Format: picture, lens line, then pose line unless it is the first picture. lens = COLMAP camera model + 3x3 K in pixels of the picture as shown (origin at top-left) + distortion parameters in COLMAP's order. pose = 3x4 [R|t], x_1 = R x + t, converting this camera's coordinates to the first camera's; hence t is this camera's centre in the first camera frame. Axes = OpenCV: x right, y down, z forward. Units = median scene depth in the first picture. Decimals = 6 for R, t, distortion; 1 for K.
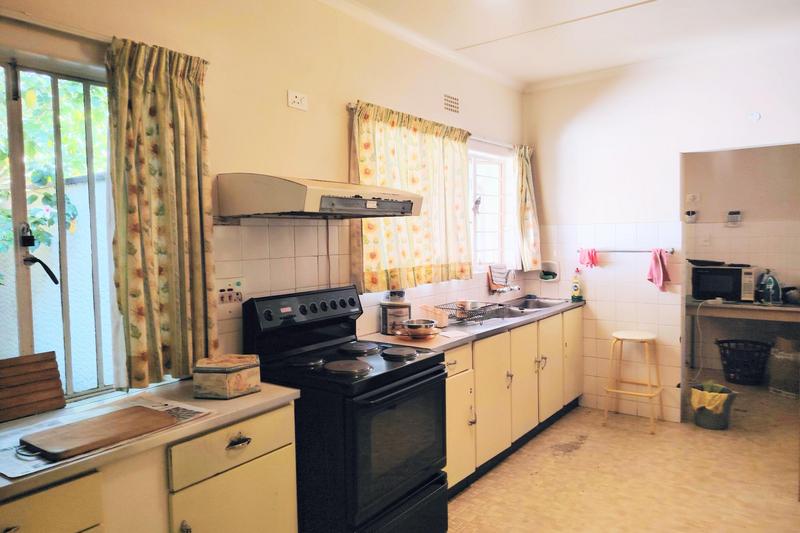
lens RADIAL K [[560.3, 0, 403.8], [0, 560.3, 270.5], [0, 0, 1]] dist [0.035928, -0.004140]
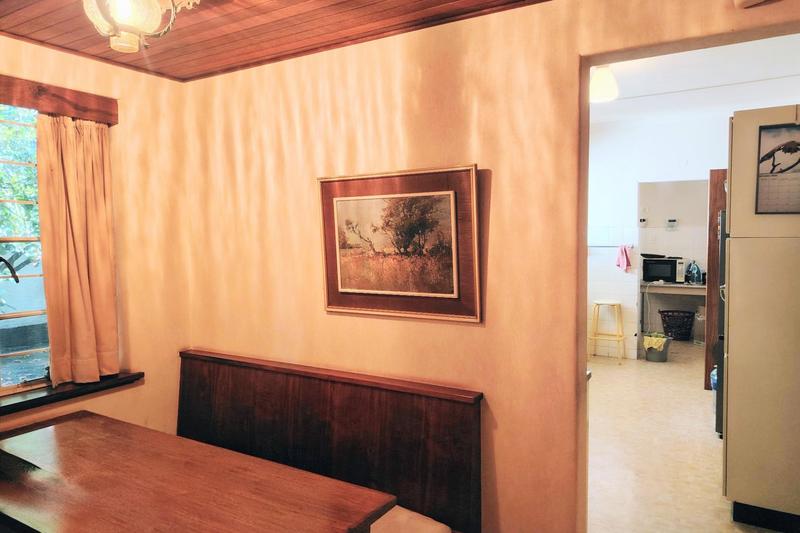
lens RADIAL K [[560.3, 0, 398.2], [0, 560.3, 264.9], [0, 0, 1]] dist [0.035928, -0.004140]
pose [[0.997189, 0.009777, 0.074293, -0.231645], [-0.009574, 0.999949, -0.003089, 0.022442], [-0.074320, 0.002369, 0.997232, -0.406216]]
